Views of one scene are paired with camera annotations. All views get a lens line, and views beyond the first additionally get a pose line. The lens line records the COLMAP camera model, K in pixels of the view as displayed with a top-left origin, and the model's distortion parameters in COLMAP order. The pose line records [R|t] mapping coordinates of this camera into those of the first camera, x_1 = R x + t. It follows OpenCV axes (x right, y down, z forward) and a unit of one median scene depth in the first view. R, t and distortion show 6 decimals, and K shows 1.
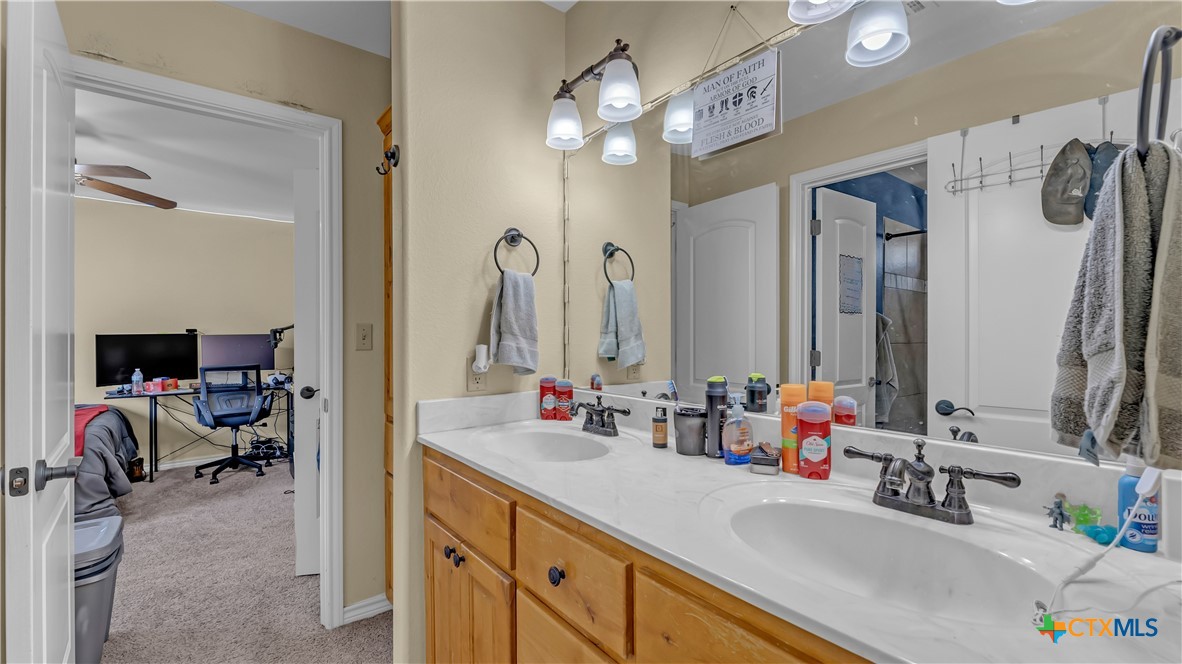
lens RADIAL K [[481.6, 0, 594.9], [0, 481.6, 334.8], [0, 0, 1]] dist [-0.000318, 0.000034]
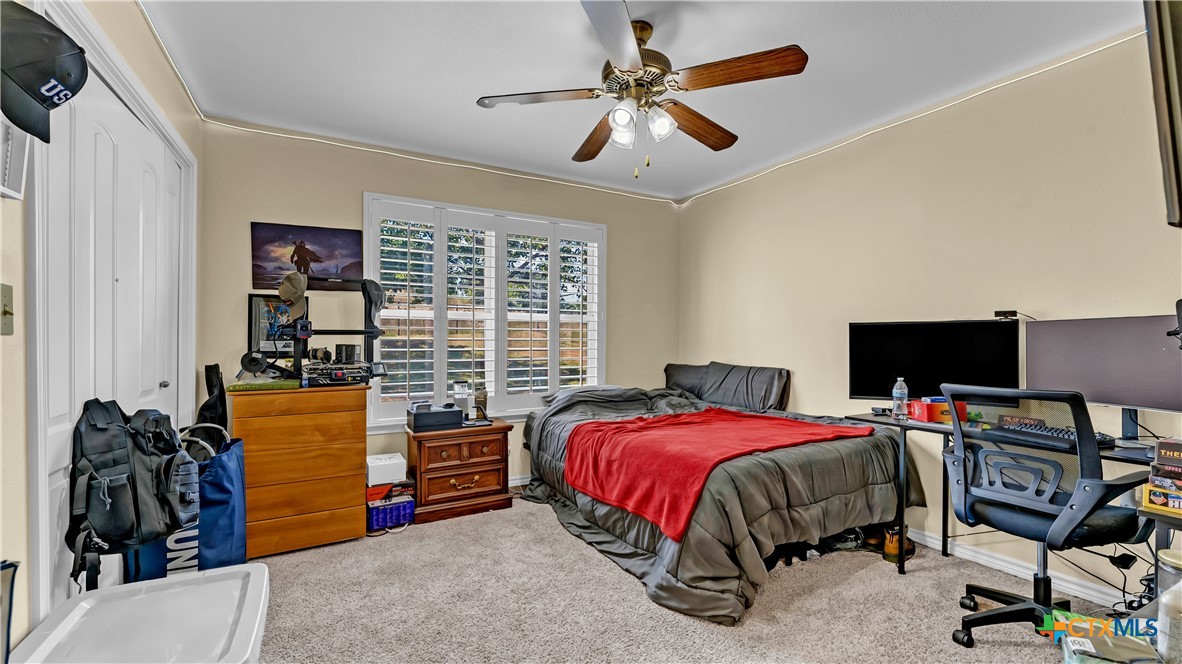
lens RADIAL K [[481.6, 0, 594.9], [0, 481.6, 334.8], [0, 0, 1]] dist [-0.000318, 0.000034]
pose [[-0.161406, 0.005189, -0.986874, -0.276475], [-0.003648, 0.999976, 0.005854, 0.013891], [0.986881, 0.004545, -0.161383, 0.707182]]
